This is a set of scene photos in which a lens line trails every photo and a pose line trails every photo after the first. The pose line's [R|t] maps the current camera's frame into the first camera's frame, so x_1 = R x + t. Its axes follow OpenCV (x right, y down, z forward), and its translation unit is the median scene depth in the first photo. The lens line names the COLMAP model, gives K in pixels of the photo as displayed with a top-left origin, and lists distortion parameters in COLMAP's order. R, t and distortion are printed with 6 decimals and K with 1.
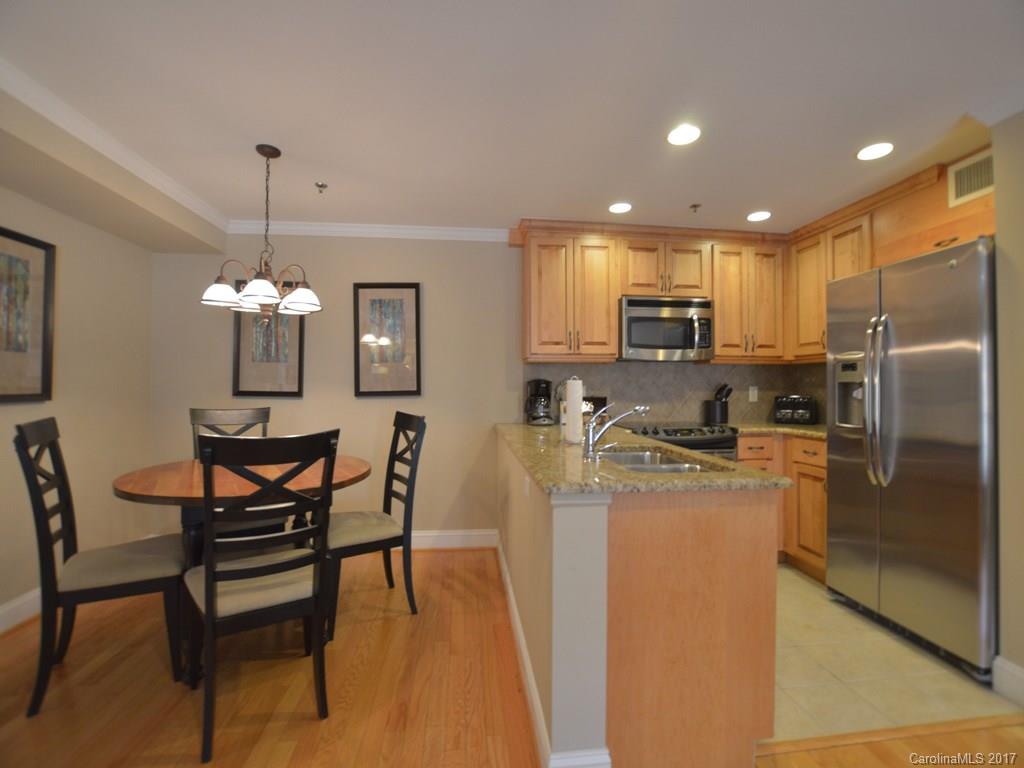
lens RADIAL K [[461.8, 0, 514.7], [0, 461.8, 379.1], [0, 0, 1]] dist [-0.026552, 0.000497]
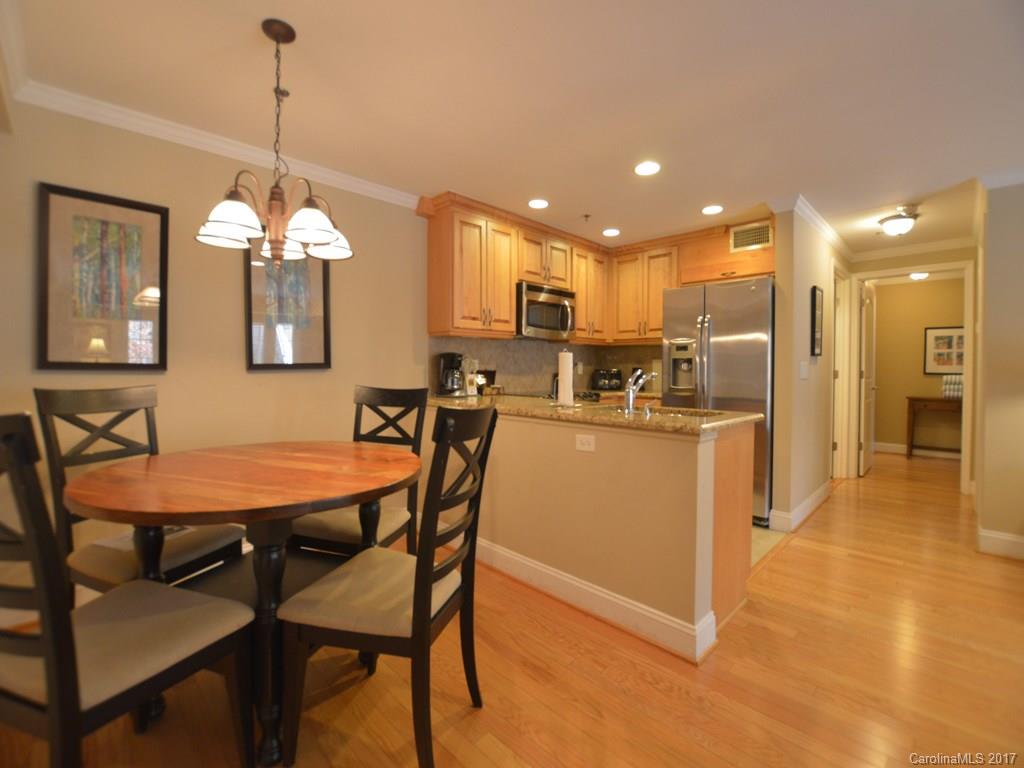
lens RADIAL K [[455.4, 0, 513.6], [0, 455.4, 376.0], [0, 0, 1]] dist [-0.028534, 0.000346]
pose [[0.782492, -0.010234, 0.622577, -0.481860], [-0.013403, 0.999356, 0.033274, 0.016991], [-0.622517, -0.034381, 0.781851, 0.130462]]
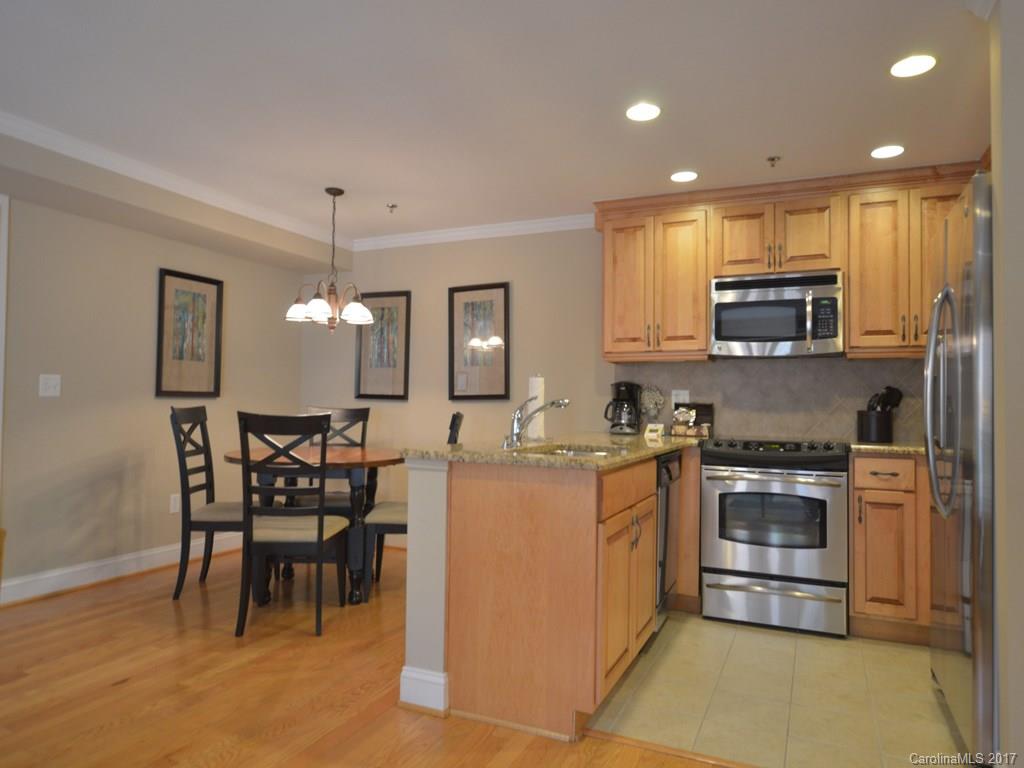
lens RADIAL K [[666.3, 0, 512.0], [0, 666.3, 384.0], [0, 0, 1]] dist [0.001026, 0.000168]
pose [[0.858921, -0.005296, -0.512081, 0.533587], [-0.004314, 0.999836, -0.017577, 0.028828], [0.512090, 0.017306, 0.858758, -0.189157]]
